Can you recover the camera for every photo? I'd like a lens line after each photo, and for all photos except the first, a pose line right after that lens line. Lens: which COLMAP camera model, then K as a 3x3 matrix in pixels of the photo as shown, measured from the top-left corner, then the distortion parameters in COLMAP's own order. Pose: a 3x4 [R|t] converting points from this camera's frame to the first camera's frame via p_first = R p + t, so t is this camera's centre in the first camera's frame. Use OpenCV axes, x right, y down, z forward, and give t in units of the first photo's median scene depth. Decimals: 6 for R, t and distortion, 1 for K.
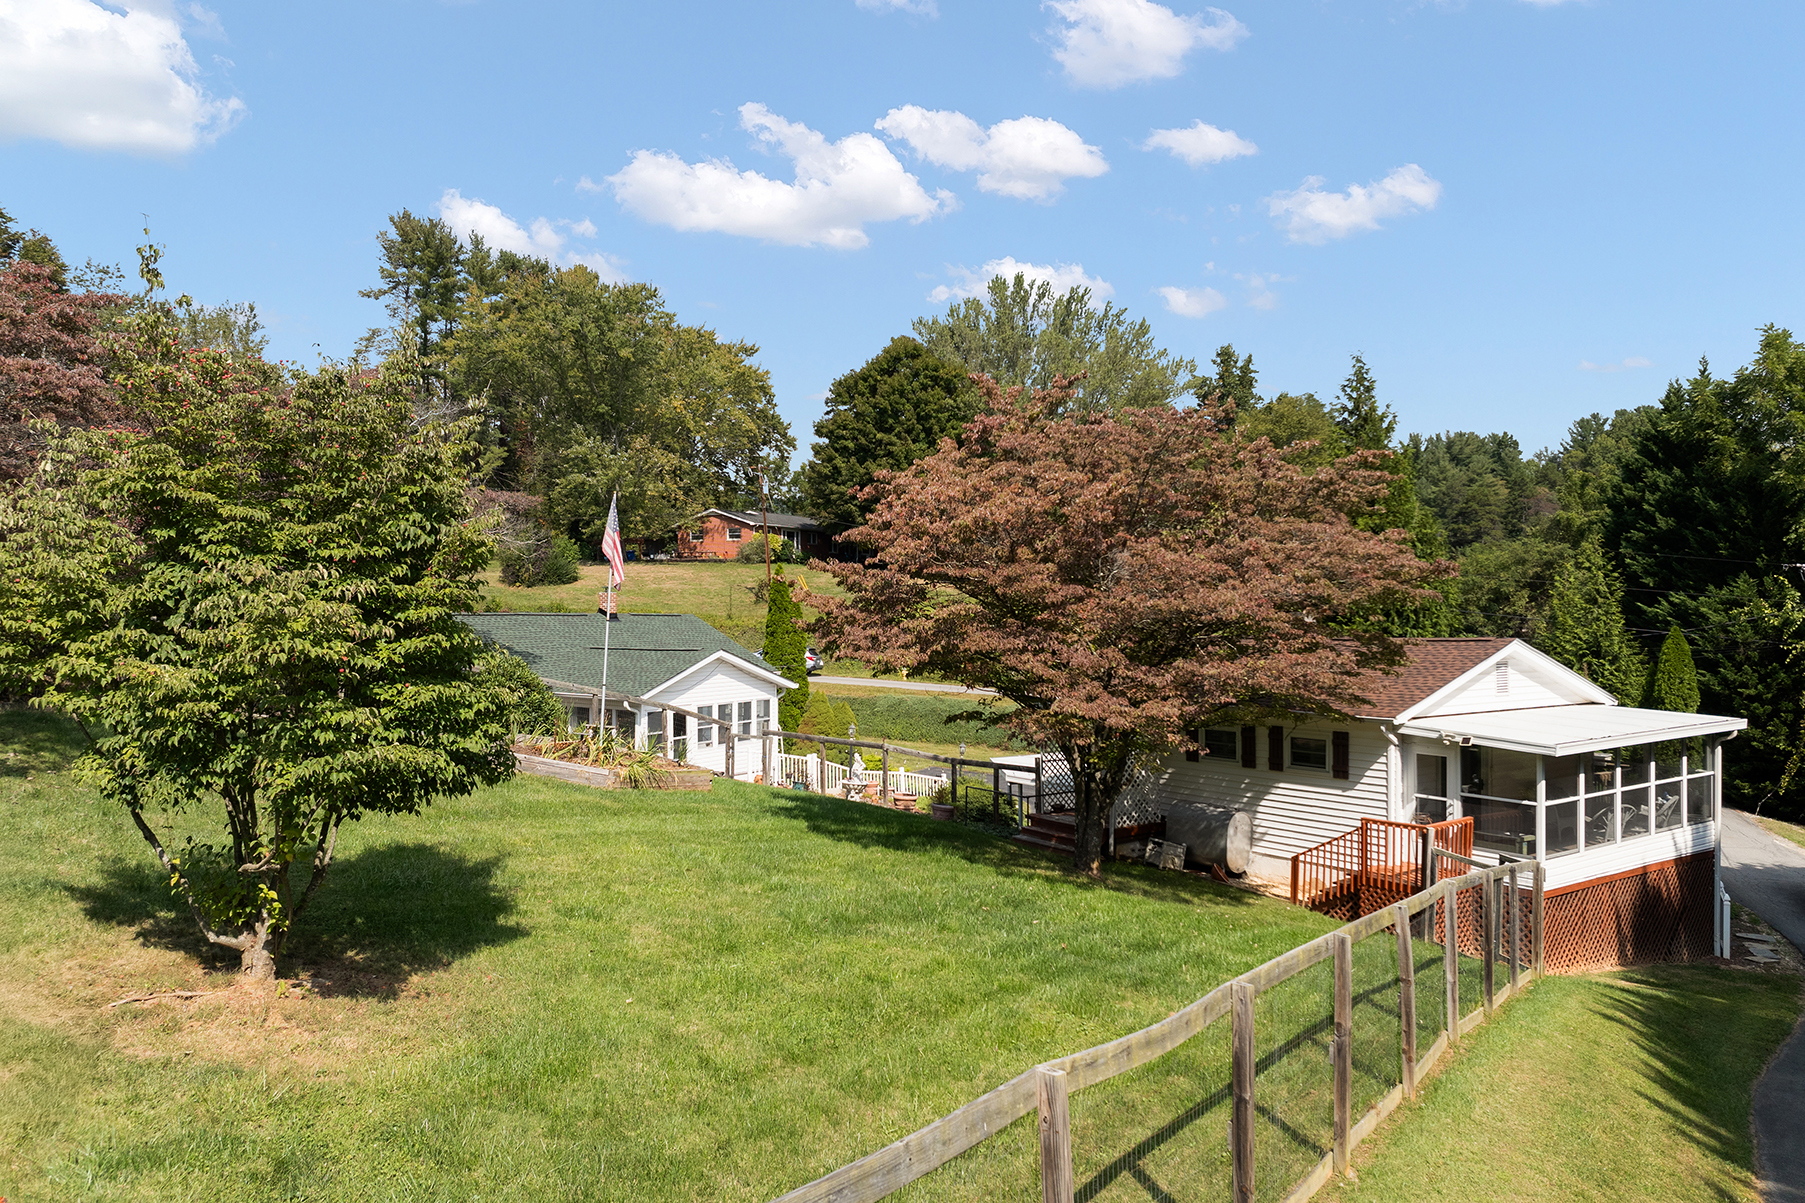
lens RADIAL K [[1277.2, 0, 902.5], [0, 1277.2, 601.5], [0, 0, 1]] dist [-0.037937, 0.002240]
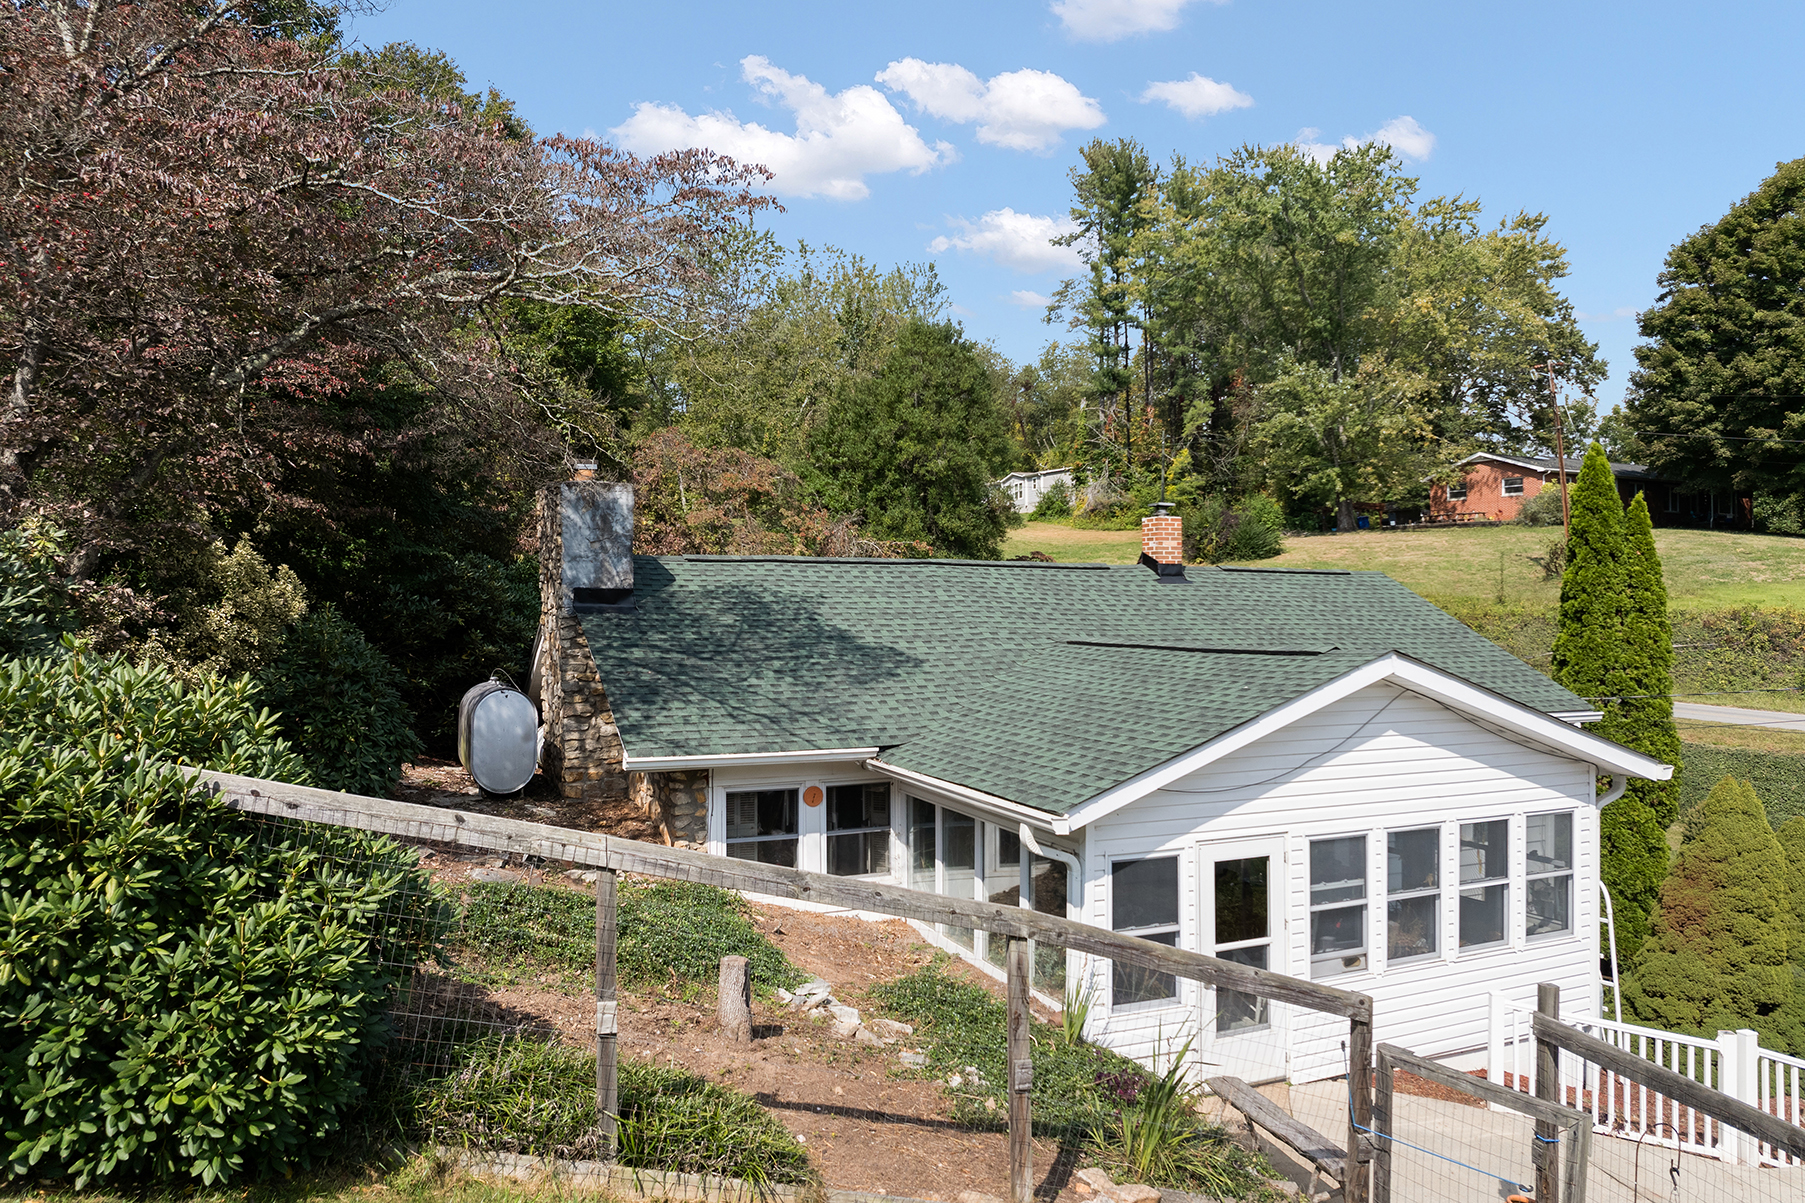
lens RADIAL K [[1282.0, 0, 903.9], [0, 1282.0, 619.4], [0, 0, 1]] dist [-0.082367, 0.058472]
pose [[0.831356, 0.000213, -0.555740, -0.026199], [0.008123, 0.999888, 0.012534, 0.009070], [0.555681, -0.014934, 0.831262, 0.247819]]
